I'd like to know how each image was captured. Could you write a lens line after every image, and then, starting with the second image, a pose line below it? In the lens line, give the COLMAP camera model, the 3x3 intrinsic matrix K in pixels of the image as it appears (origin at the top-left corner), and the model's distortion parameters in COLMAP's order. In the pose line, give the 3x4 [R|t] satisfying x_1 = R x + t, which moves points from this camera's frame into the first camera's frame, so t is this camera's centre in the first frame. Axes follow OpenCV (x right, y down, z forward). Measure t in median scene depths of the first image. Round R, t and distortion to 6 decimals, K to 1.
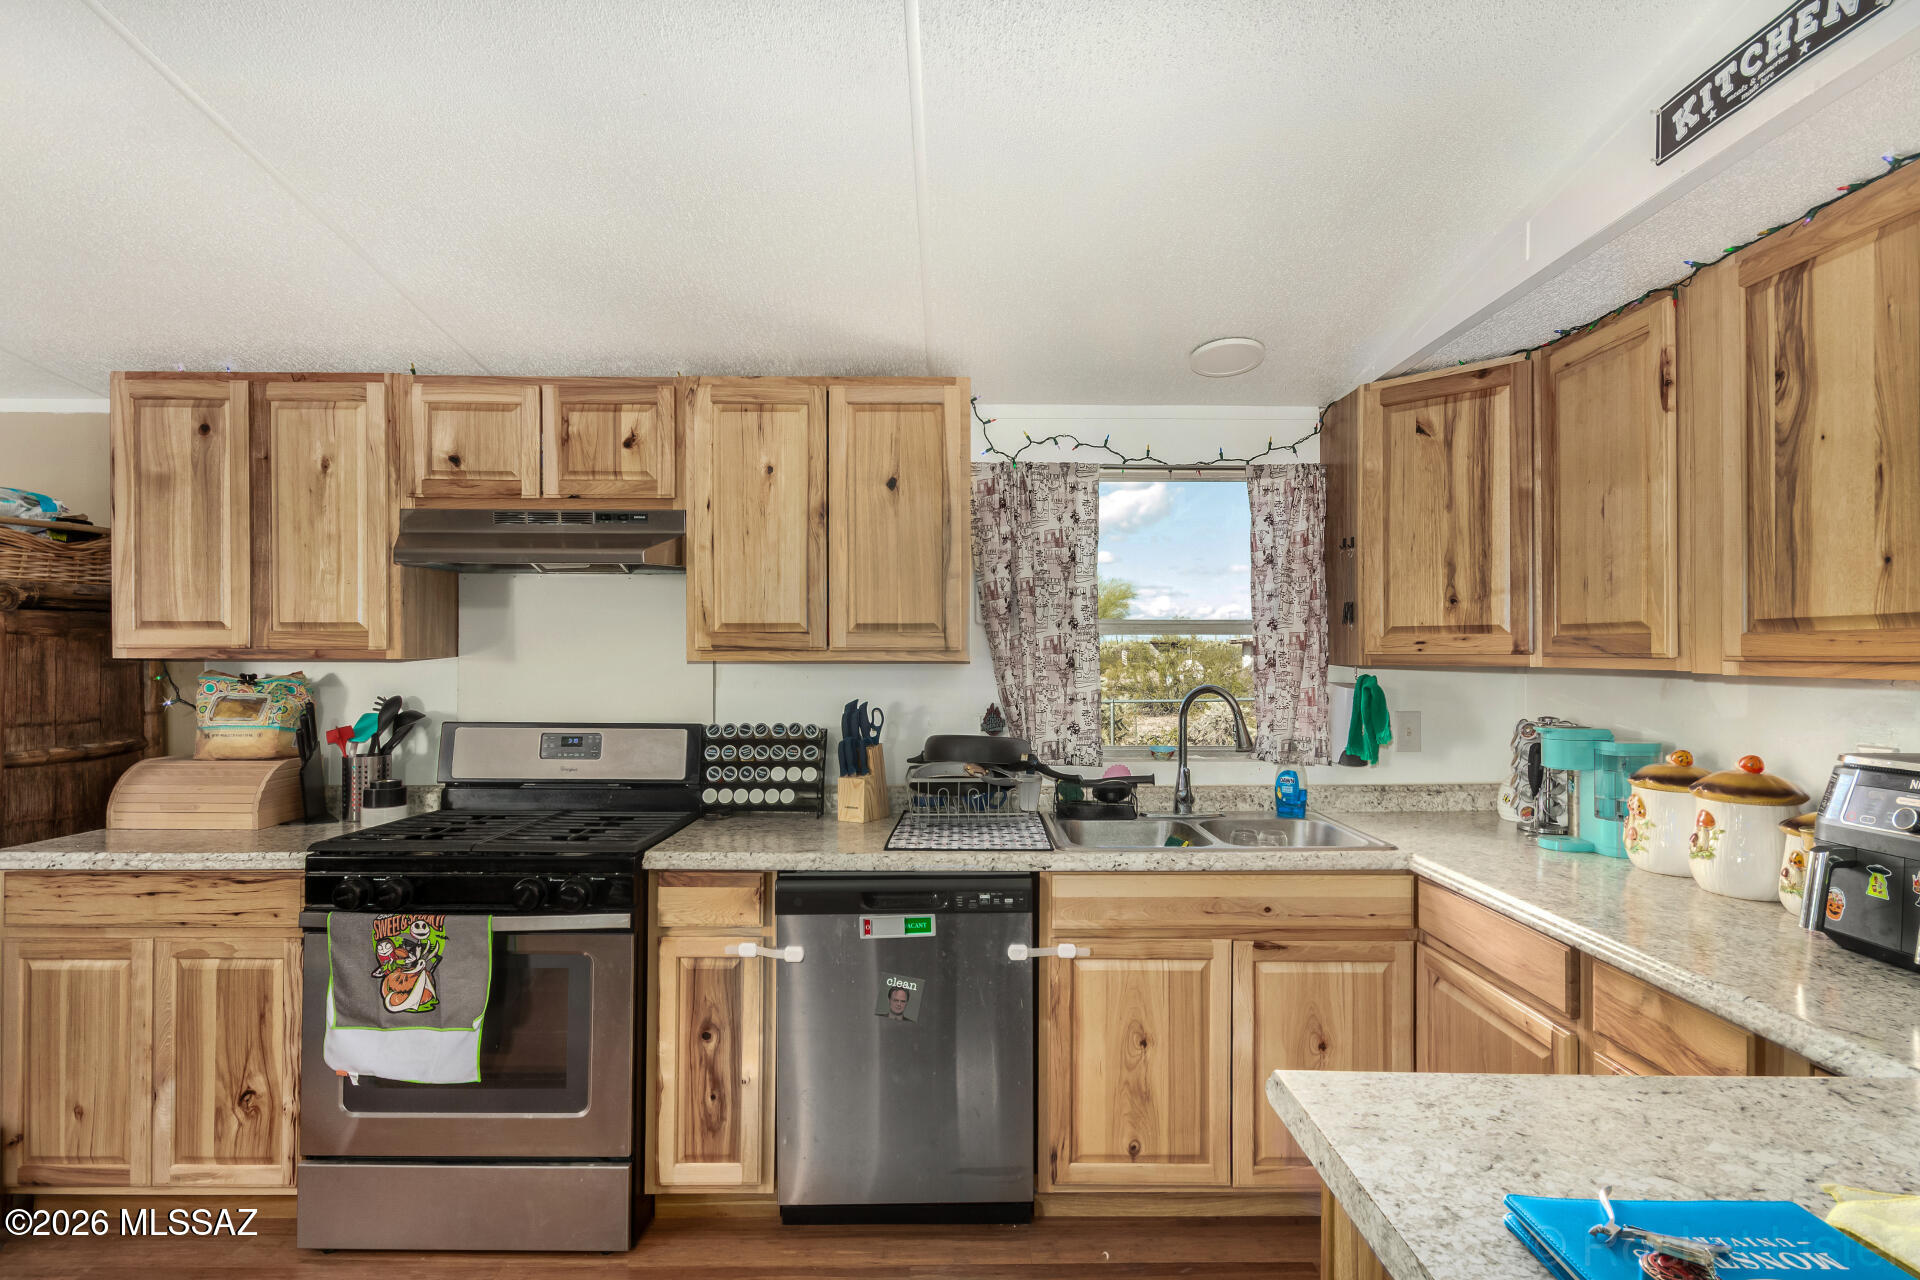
lens RADIAL K [[956.3, 0, 965.4], [0, 956.3, 648.5], [0, 0, 1]] dist [0.008685, -0.003613]
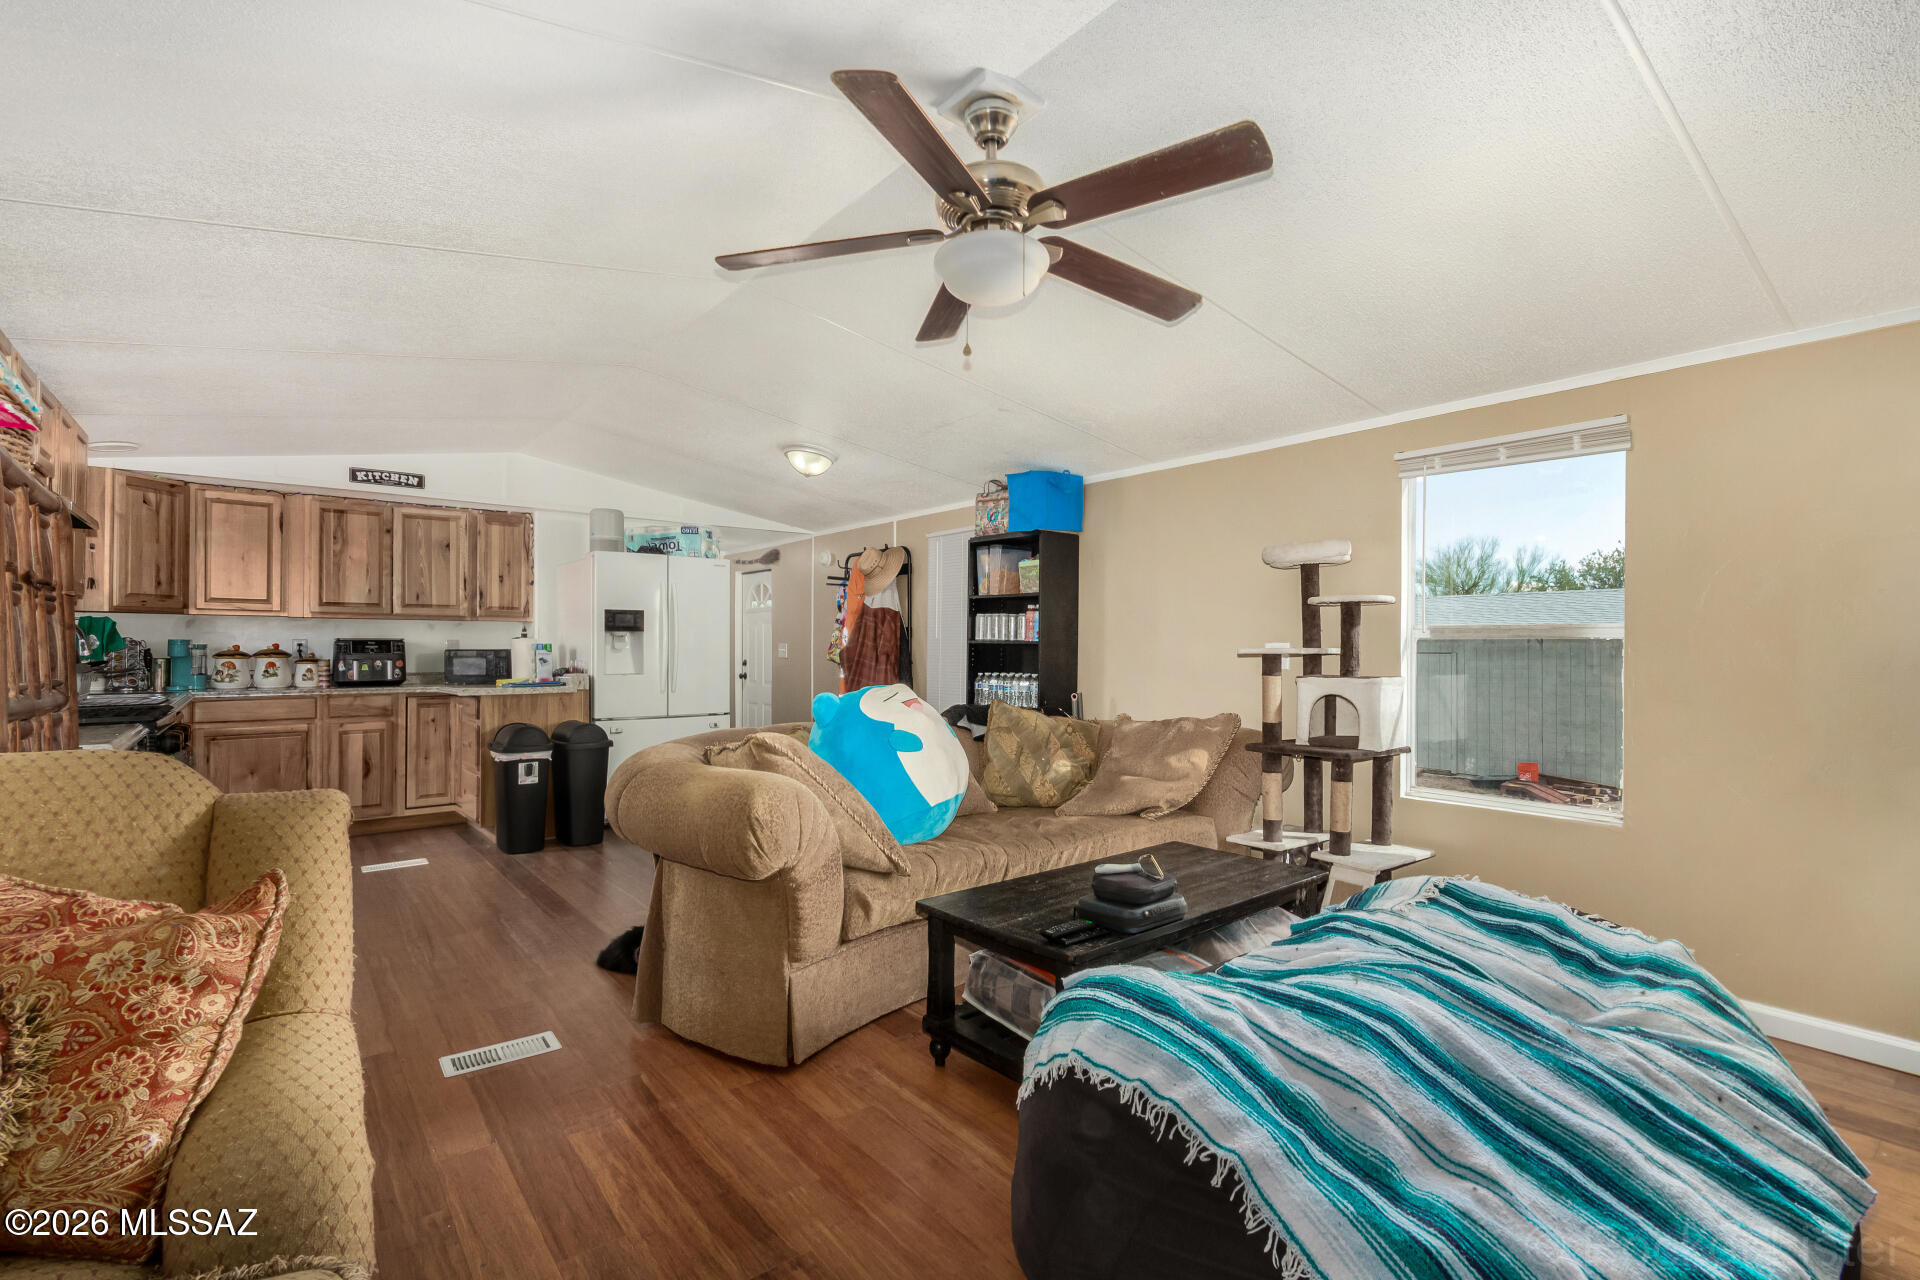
lens RADIAL K [[909.0, 0, 933.1], [0, 909.0, 644.1], [0, 0, 1]] dist [0.022186, 0.001266]
pose [[-0.574977, 0.000472, 0.818170, -2.263047], [-0.009928, 0.999922, -0.007554, 0.089169], [-0.818110, -0.012466, -0.574927, 0.759643]]
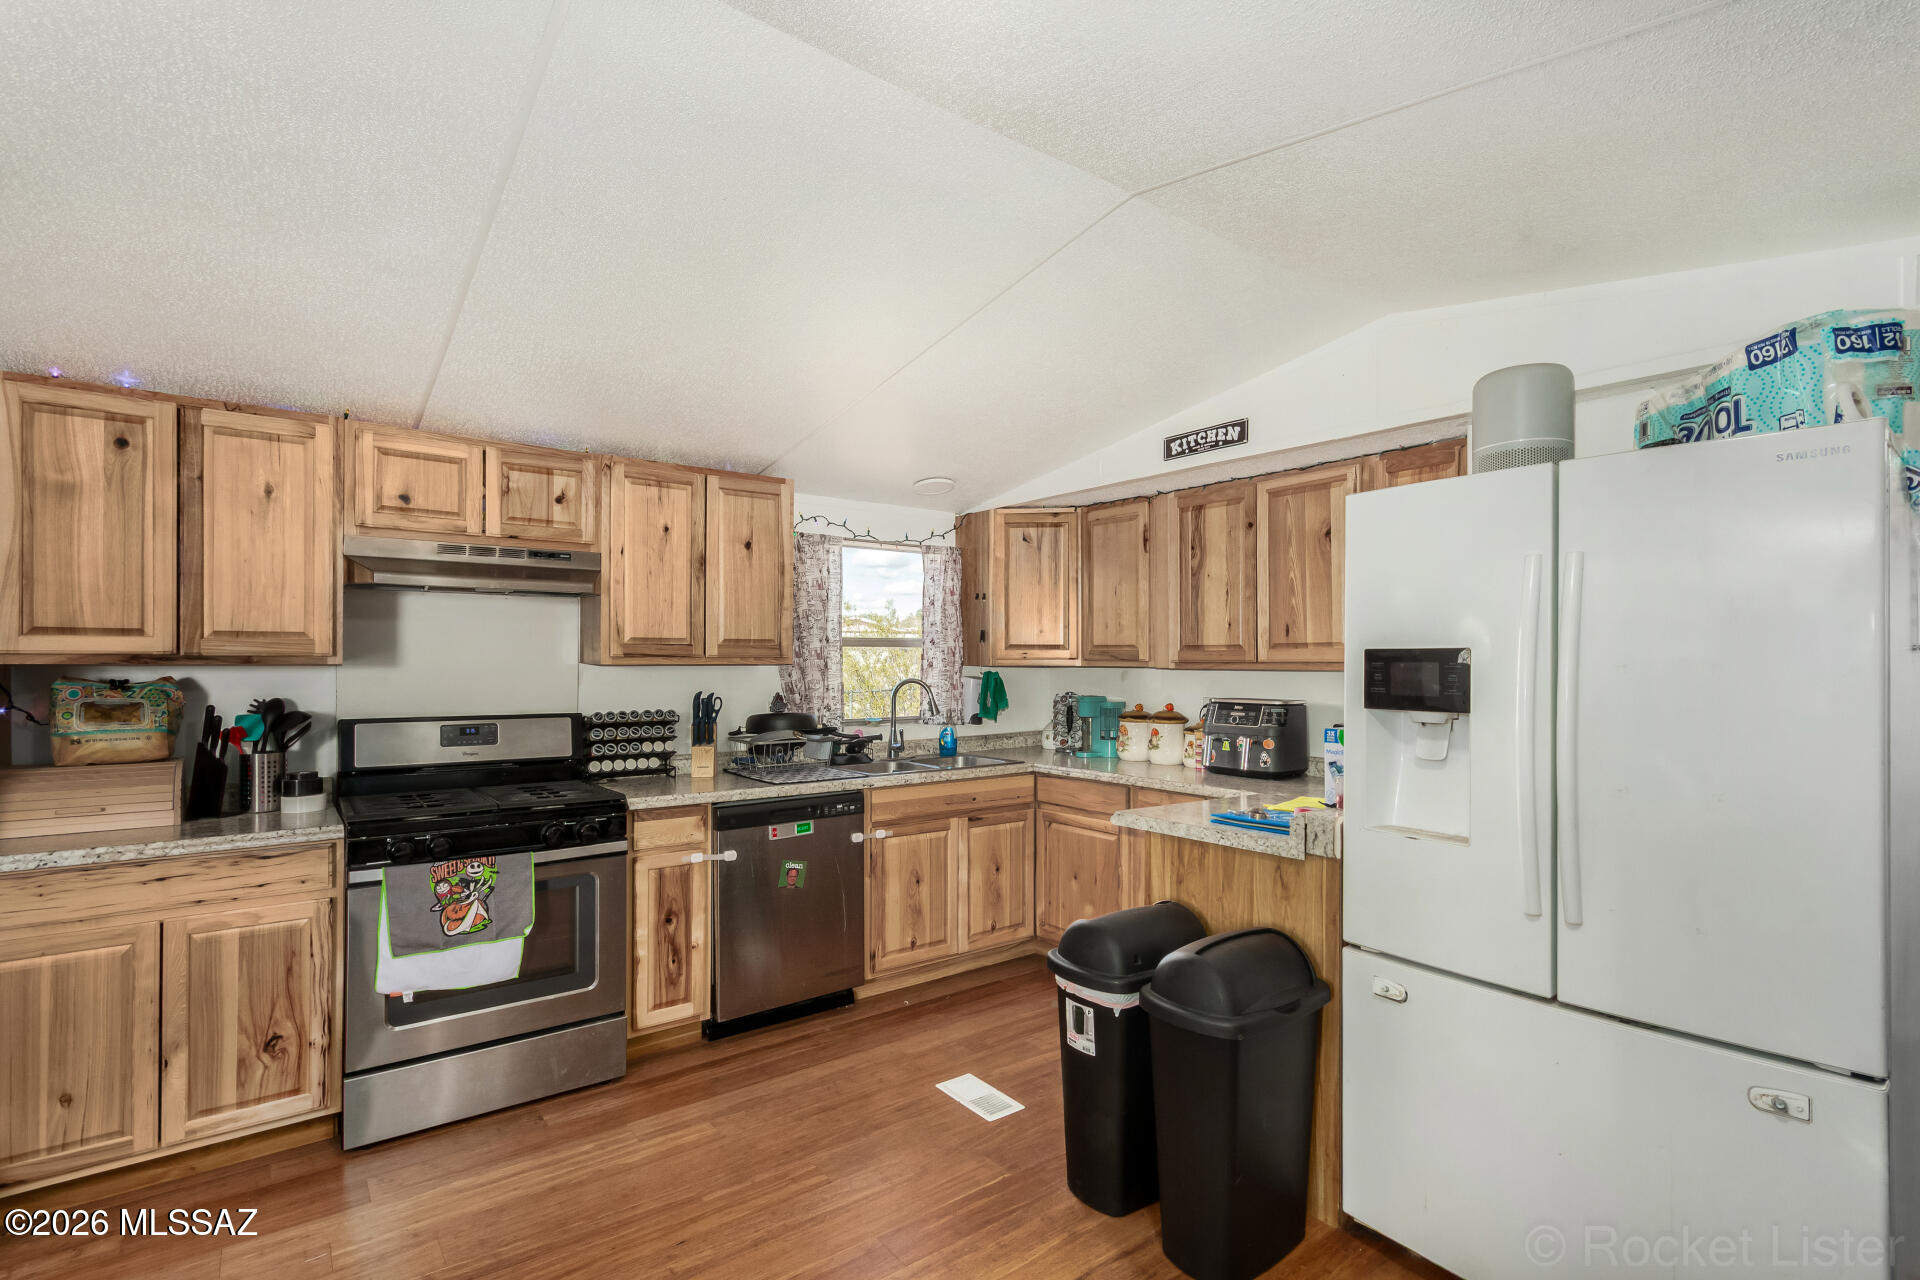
lens RADIAL K [[909.0, 0, 975.5], [0, 909.0, 653.0], [0, 0, 1]] dist [0.022186, 0.001266]
pose [[0.799819, 0.003799, 0.600229, -0.678169], [-0.003518, 0.999992, -0.001642, -0.003669], [-0.600231, -0.000799, 0.799826, -0.366642]]
